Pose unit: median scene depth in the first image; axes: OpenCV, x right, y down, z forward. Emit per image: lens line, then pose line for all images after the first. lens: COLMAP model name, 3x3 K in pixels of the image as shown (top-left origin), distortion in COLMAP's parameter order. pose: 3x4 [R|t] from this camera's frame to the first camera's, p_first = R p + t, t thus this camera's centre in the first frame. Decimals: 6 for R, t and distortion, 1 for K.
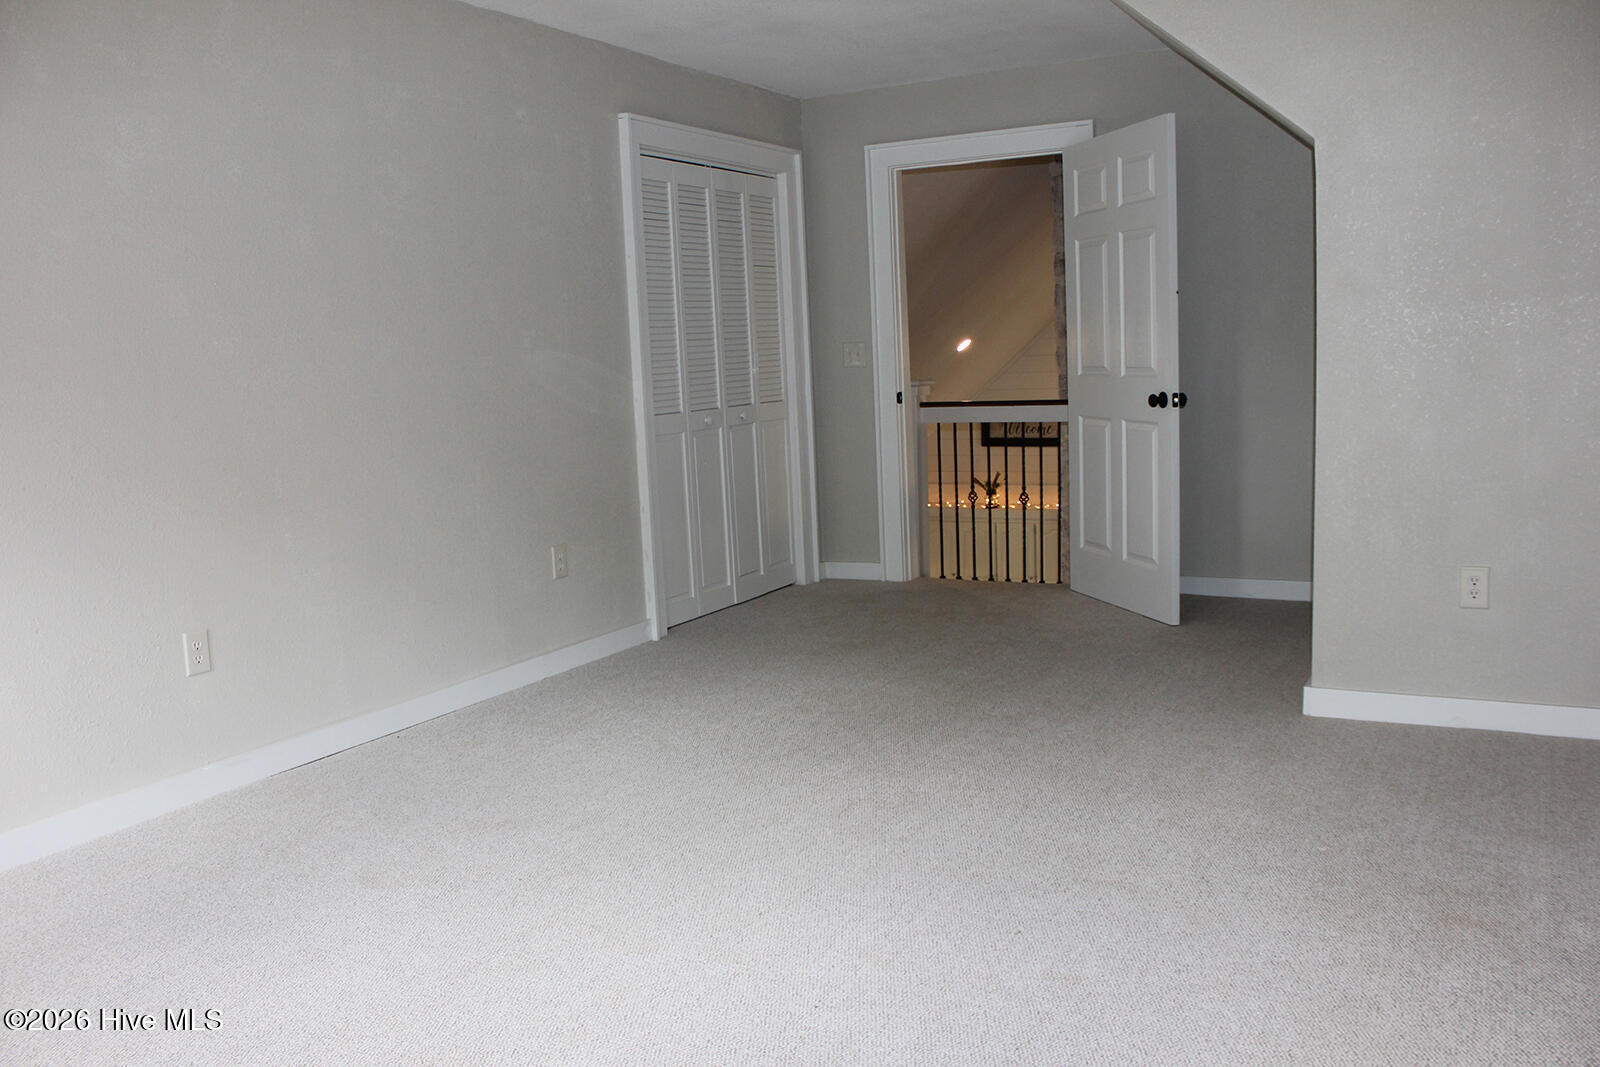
lens RADIAL K [[1279.5, 0, 800.0], [0, 1279.5, 533.5], [0, 0, 1]] dist [-0.151605, -0.000093]
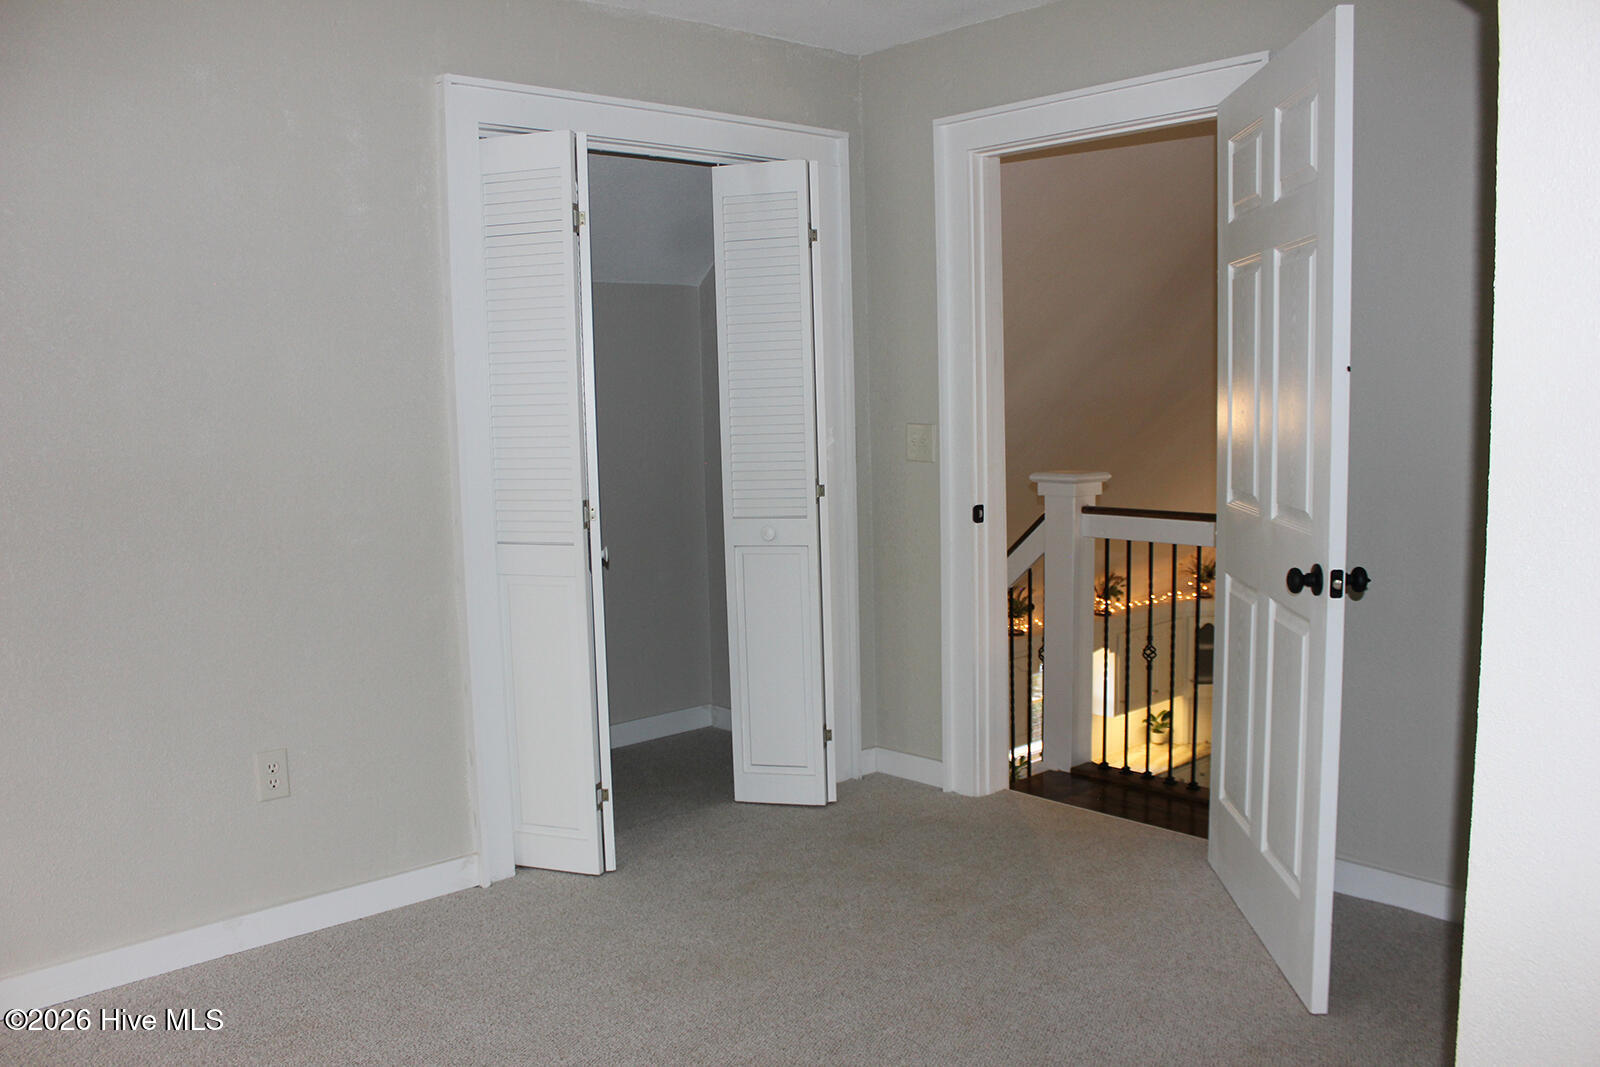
lens RADIAL K [[1330.7, 0, 800.0], [0, 1330.7, 533.5], [0, 0, 1]] dist [-0.268796, 0.379600]
pose [[0.952082, 0.057319, -0.300425, 0.213555], [-0.064645, 0.997803, -0.014496, -0.090679], [0.298934, 0.033223, 0.953695, 0.387731]]
